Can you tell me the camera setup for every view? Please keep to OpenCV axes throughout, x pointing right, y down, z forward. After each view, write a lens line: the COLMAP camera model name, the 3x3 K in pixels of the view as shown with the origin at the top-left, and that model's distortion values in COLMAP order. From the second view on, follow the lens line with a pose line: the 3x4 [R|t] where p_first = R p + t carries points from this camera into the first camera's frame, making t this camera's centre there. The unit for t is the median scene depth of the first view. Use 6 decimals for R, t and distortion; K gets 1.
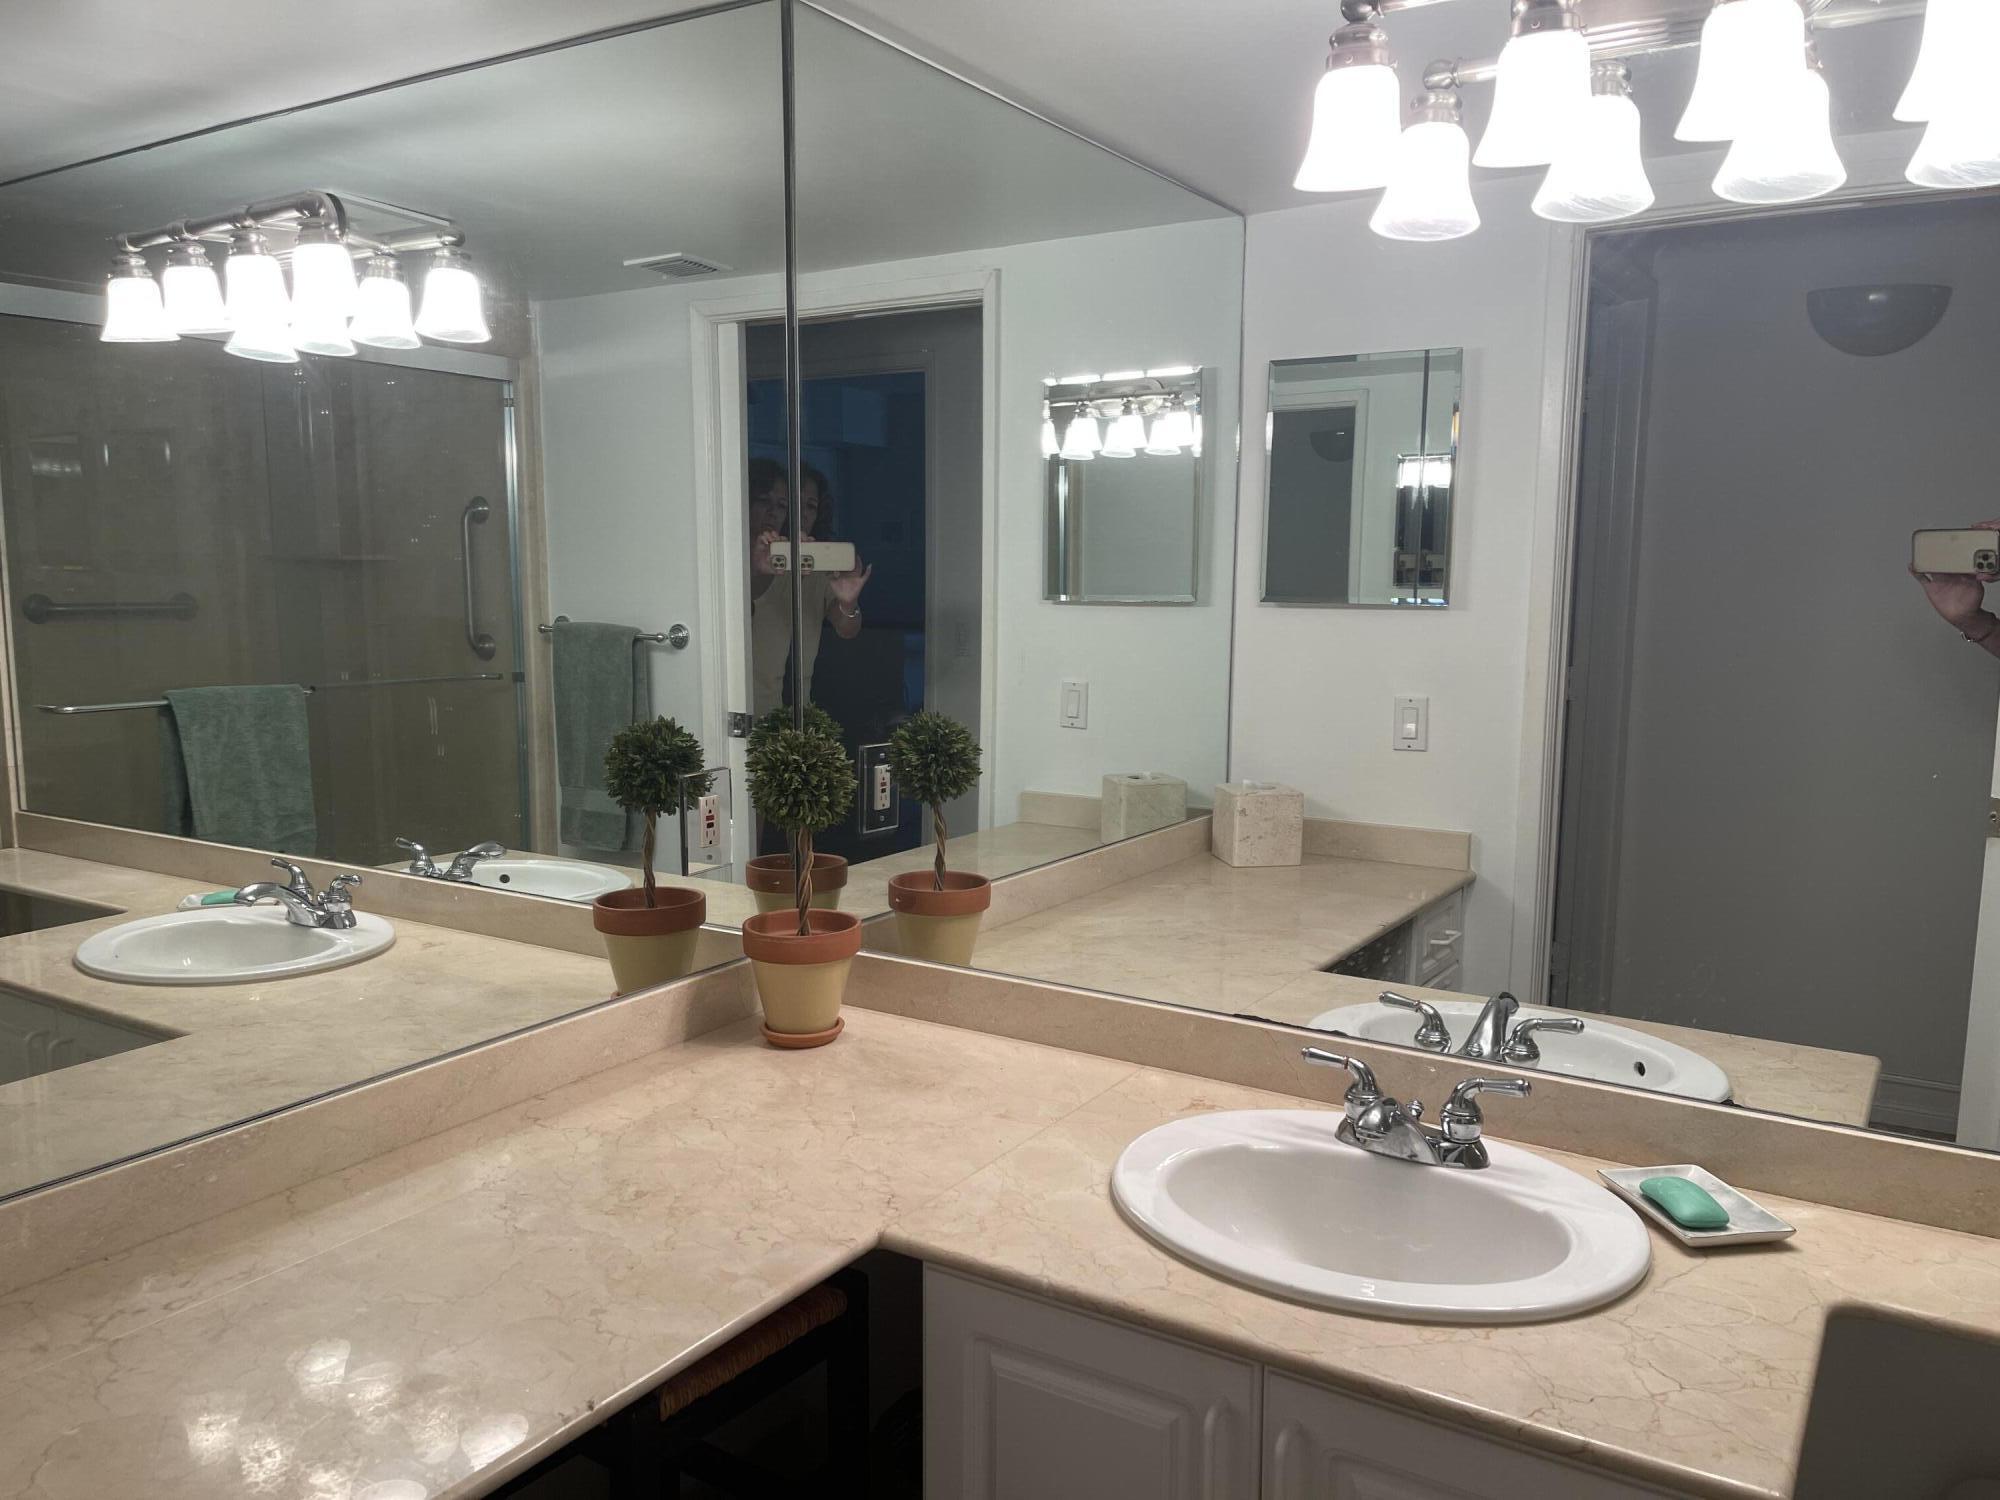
lens RADIAL K [[1521.1, 0, 1000.1], [0, 1521.1, 751.5], [0, 0, 1]] dist [0.003046, -0.000047]
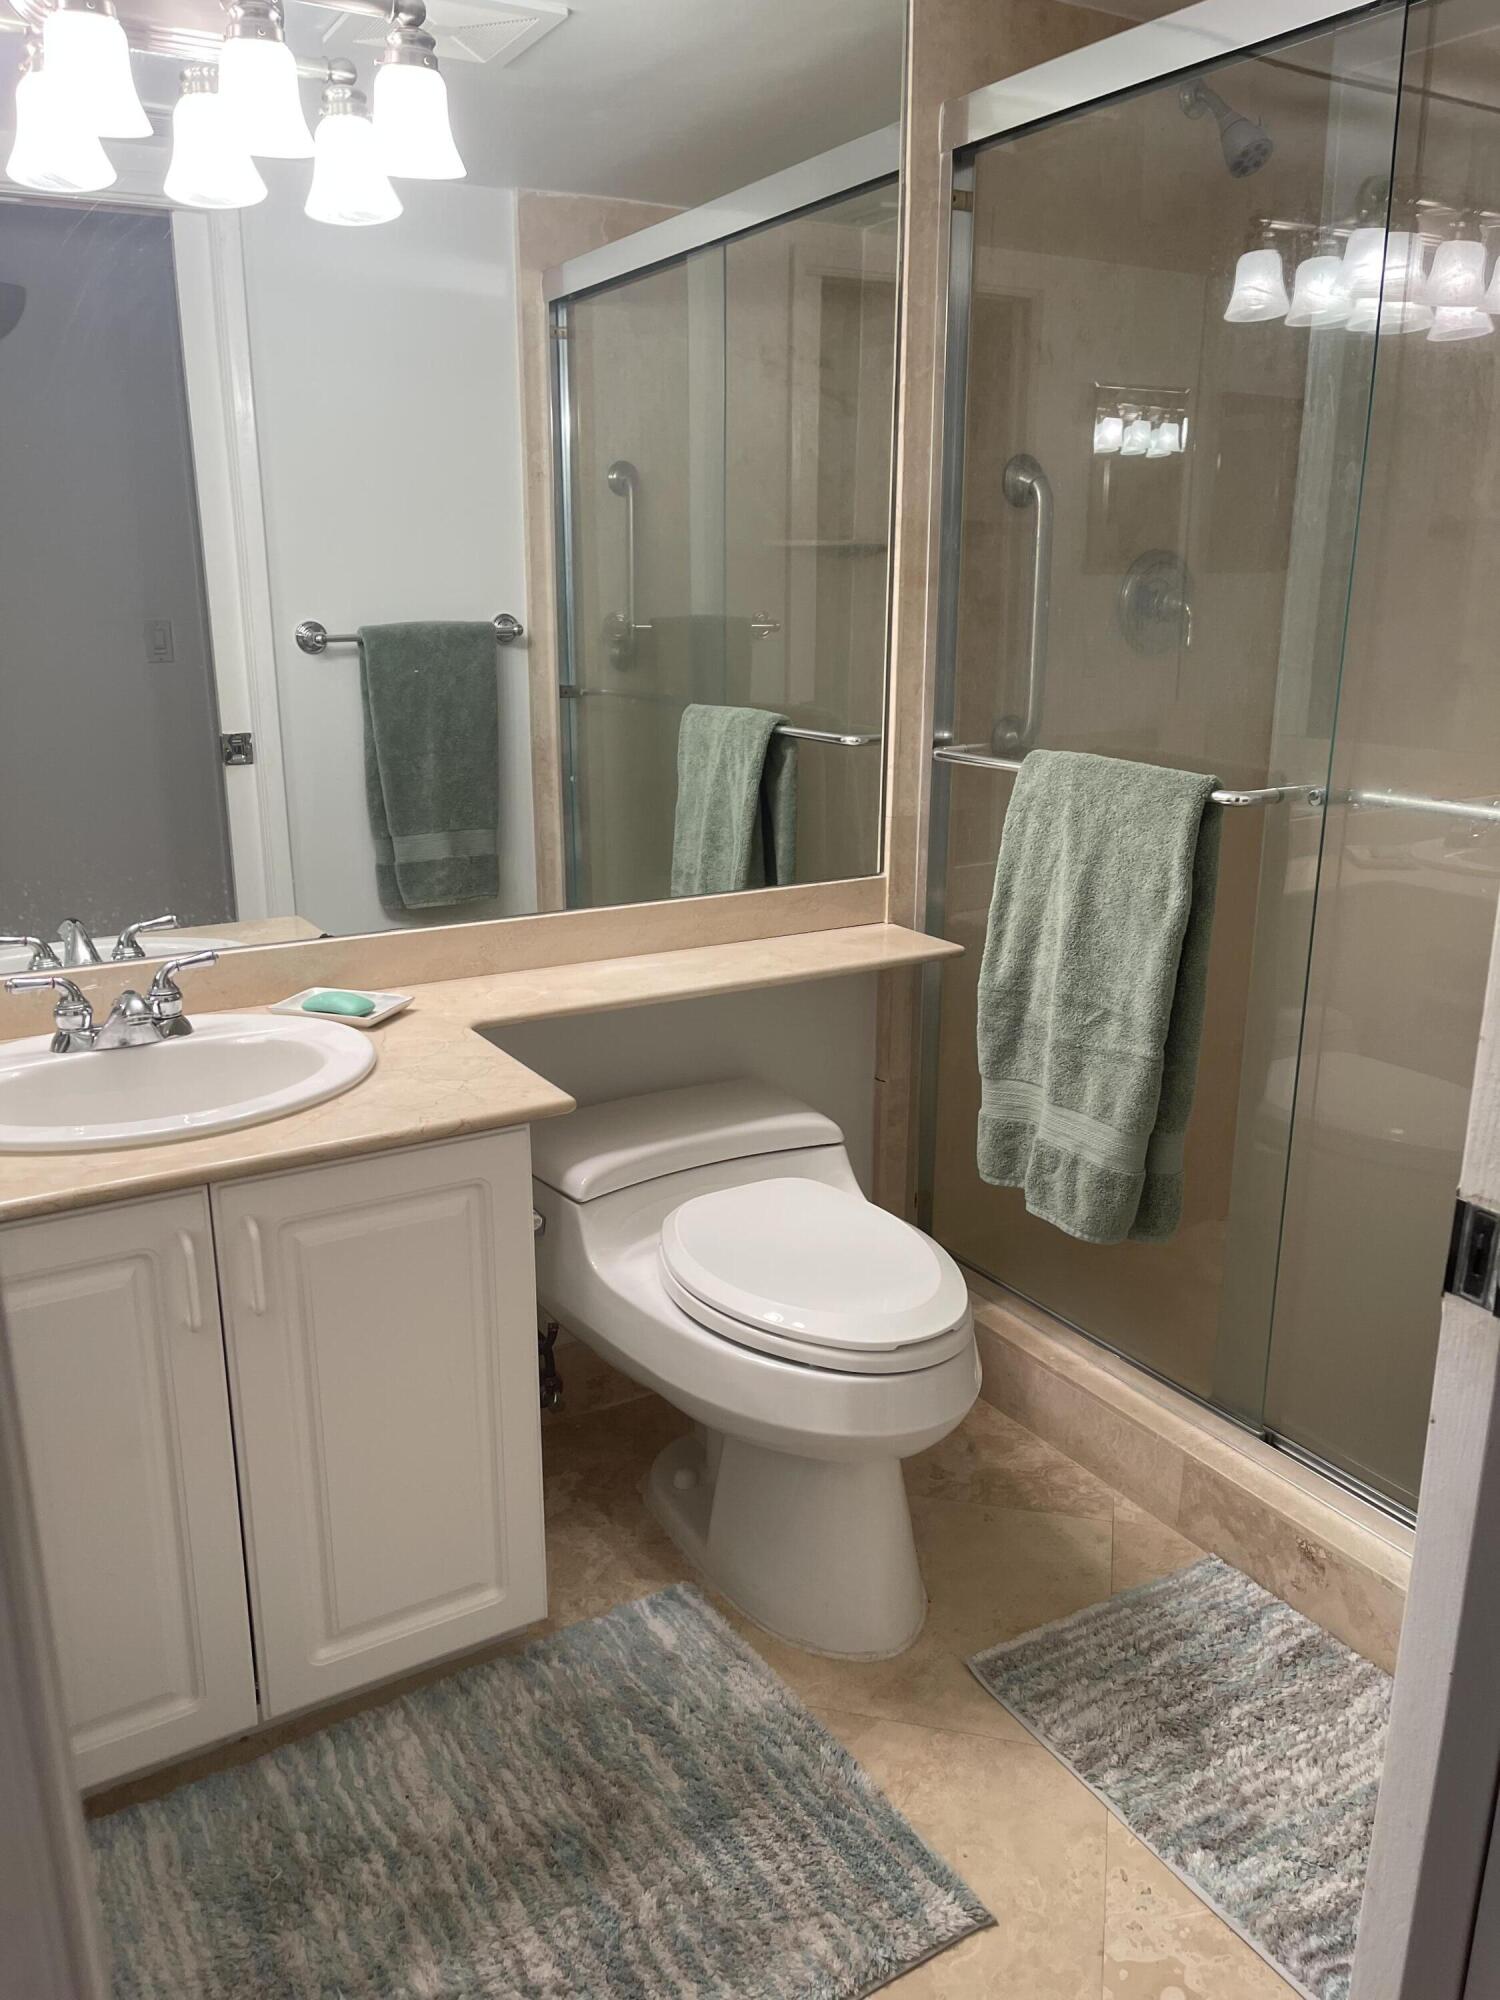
lens RADIAL K [[1521.1, 0, 747.0], [0, 1521.1, 1001.3], [0, 0, 1]] dist [0.003046, -0.000047]
pose [[0.461222, -0.244470, 0.852941, -0.508064], [0.122373, 0.969634, 0.211744, 0.052059], [-0.878806, 0.006716, 0.477132, 0.050200]]
